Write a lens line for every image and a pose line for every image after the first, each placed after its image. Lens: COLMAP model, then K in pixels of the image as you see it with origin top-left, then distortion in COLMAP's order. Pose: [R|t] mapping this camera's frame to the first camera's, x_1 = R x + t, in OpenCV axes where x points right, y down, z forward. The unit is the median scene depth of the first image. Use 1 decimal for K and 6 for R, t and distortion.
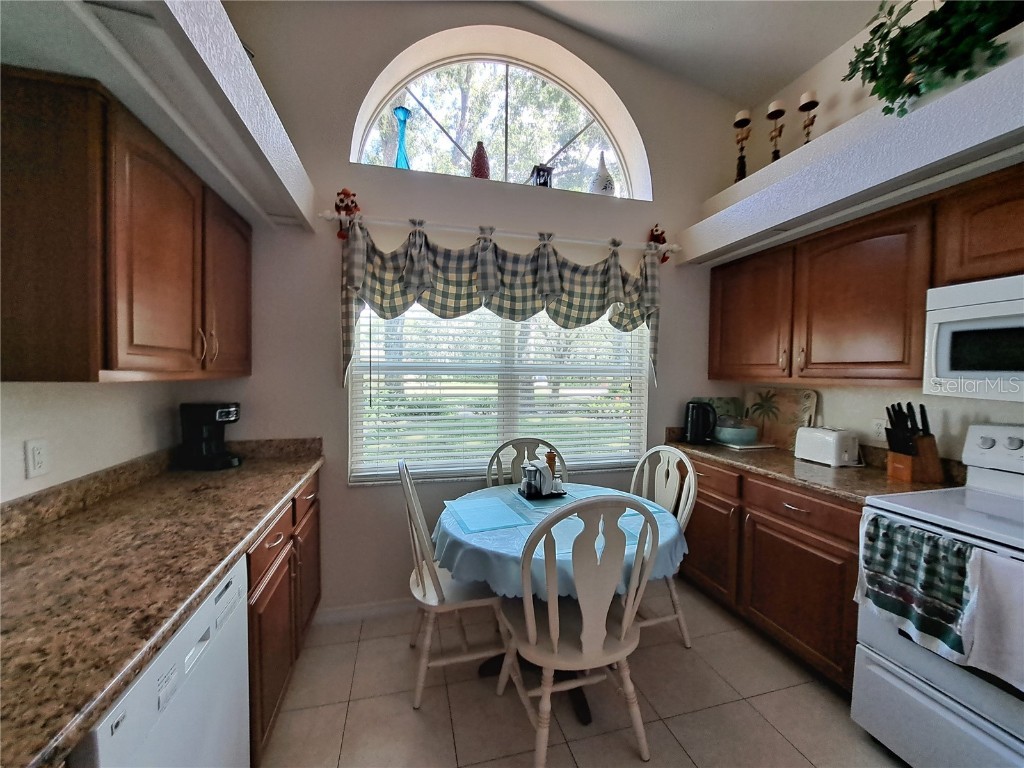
lens RADIAL K [[406.4, 0, 512.0], [0, 406.4, 385.9], [0, 0, 1]] dist [-0.011786, -0.001174]
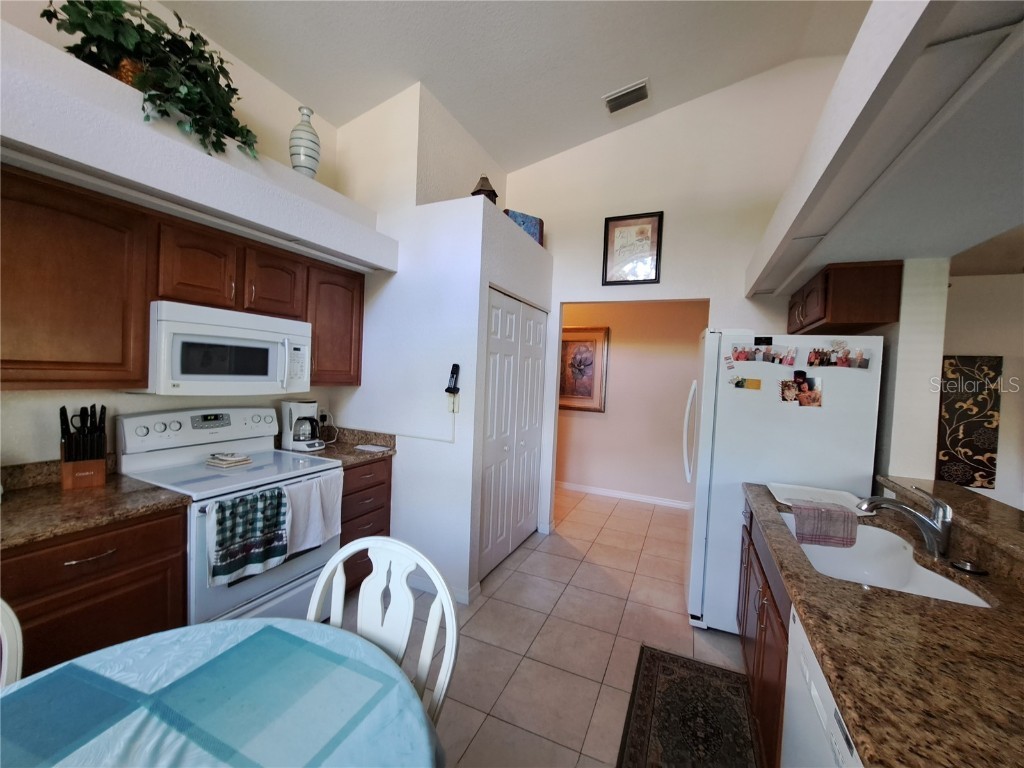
lens RADIAL K [[406.4, 0, 512.0], [0, 406.4, 385.9], [0, 0, 1]] dist [-0.011786, -0.001174]
pose [[-0.780257, -0.067078, 0.621852, -0.345370], [-0.029768, 0.997088, 0.070204, -0.091849], [-0.624750, 0.036266, -0.779982, 1.033323]]
